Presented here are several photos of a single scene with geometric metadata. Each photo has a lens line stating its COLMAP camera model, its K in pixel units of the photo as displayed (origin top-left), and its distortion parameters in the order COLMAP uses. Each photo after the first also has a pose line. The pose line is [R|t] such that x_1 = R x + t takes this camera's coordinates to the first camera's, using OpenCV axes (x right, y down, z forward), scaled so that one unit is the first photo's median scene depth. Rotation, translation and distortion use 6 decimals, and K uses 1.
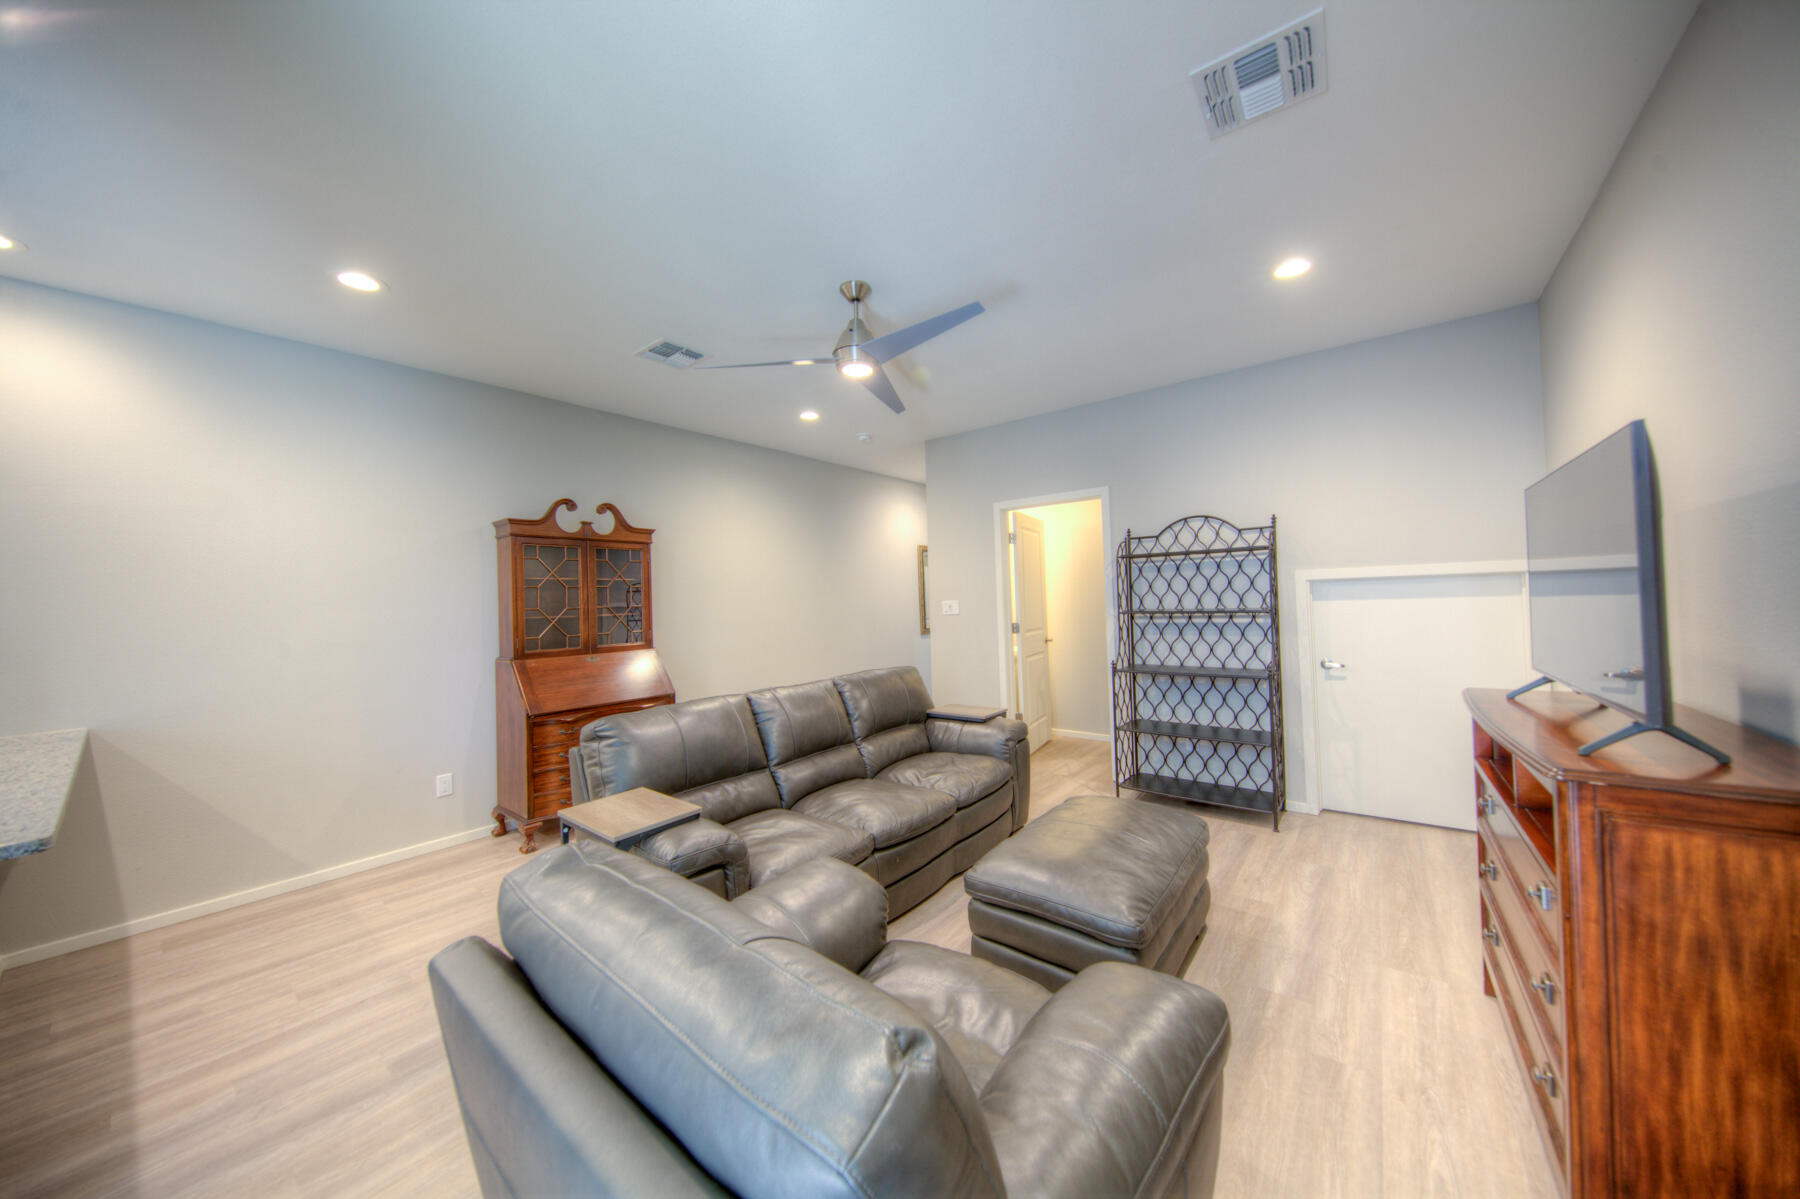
lens RADIAL K [[610.6, 0, 899.0], [0, 610.6, 591.6], [0, 0, 1]] dist [0.000348, -0.003896]
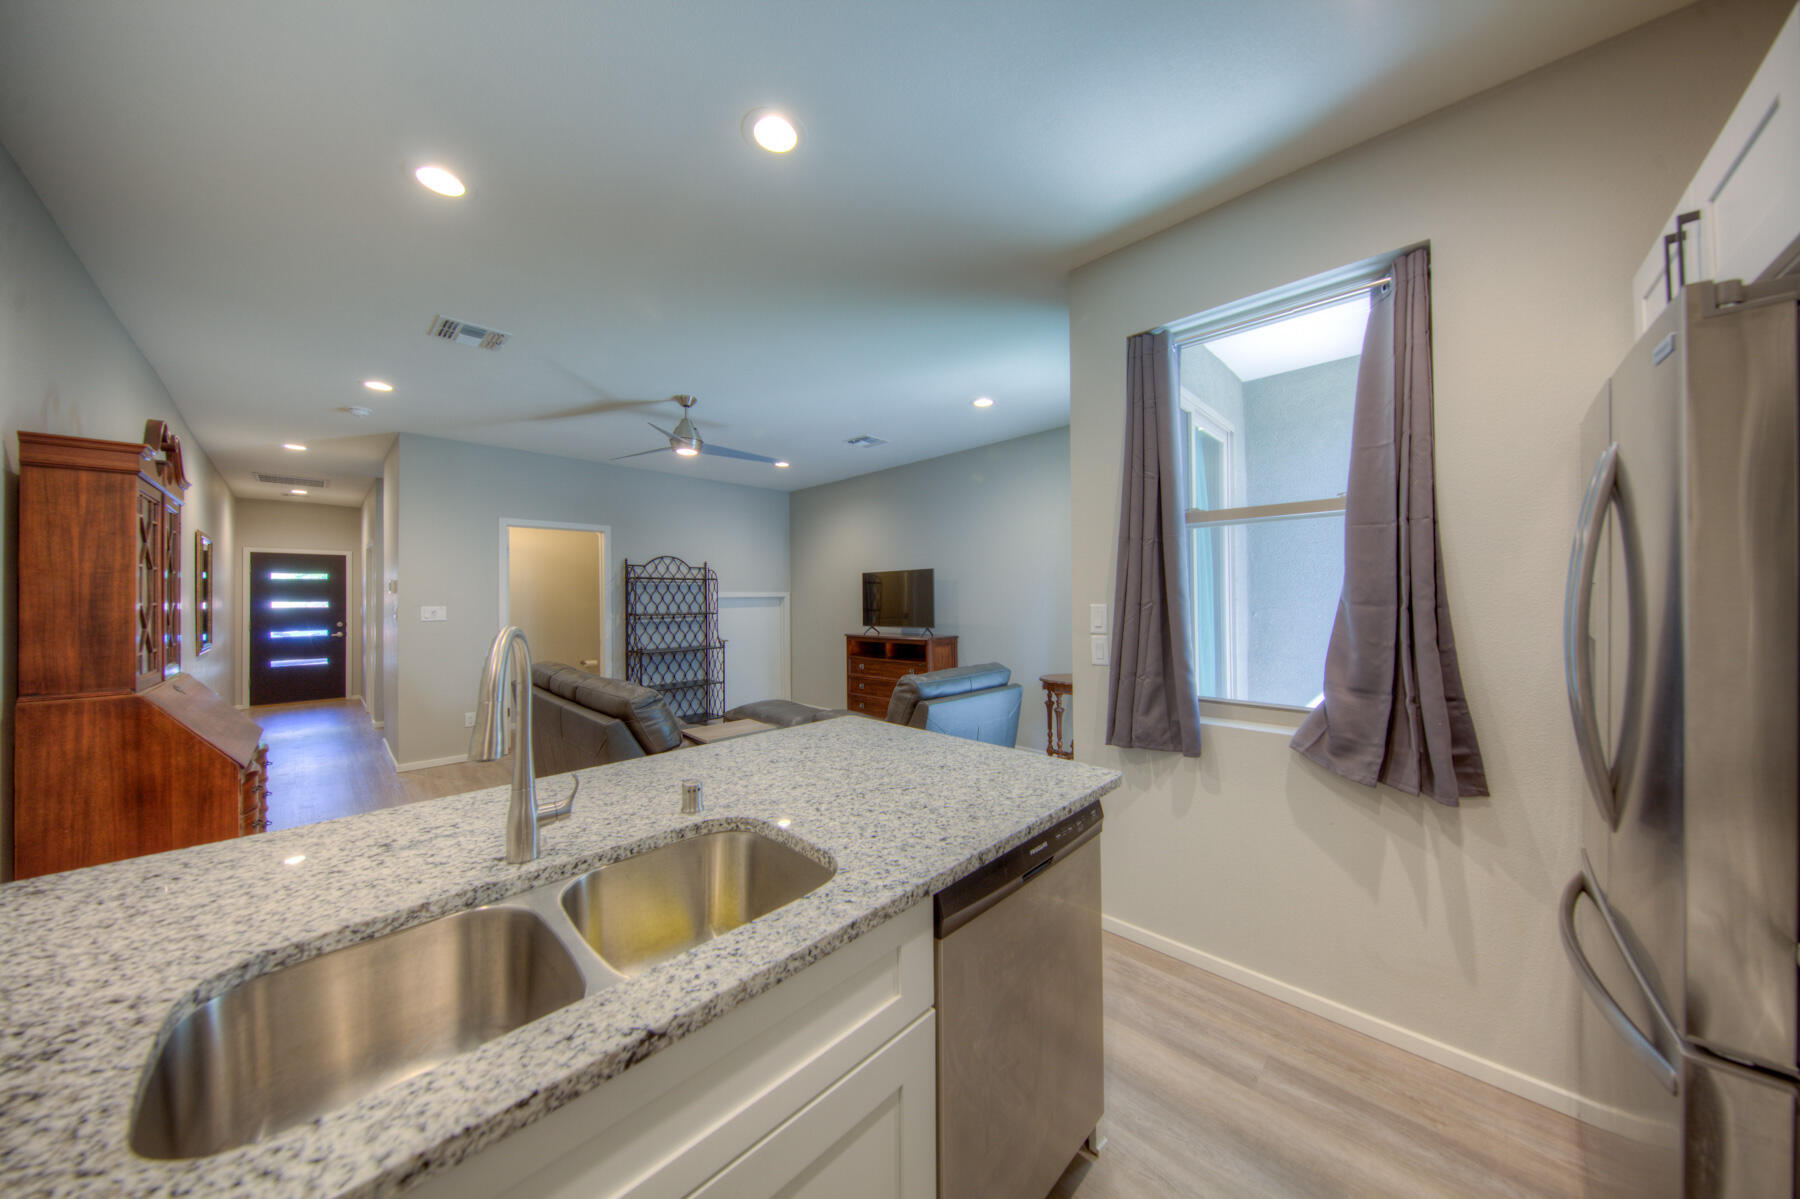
lens RADIAL K [[573.2, 0, 899.3], [0, 573.2, 591.0], [0, 0, 1]] dist [-0.008397, -0.000054]
pose [[0.092004, 0.036275, 0.995098, -1.003032], [-0.013771, 0.999287, -0.035154, 0.015504], [-0.995663, -0.010469, 0.092437, 0.238650]]
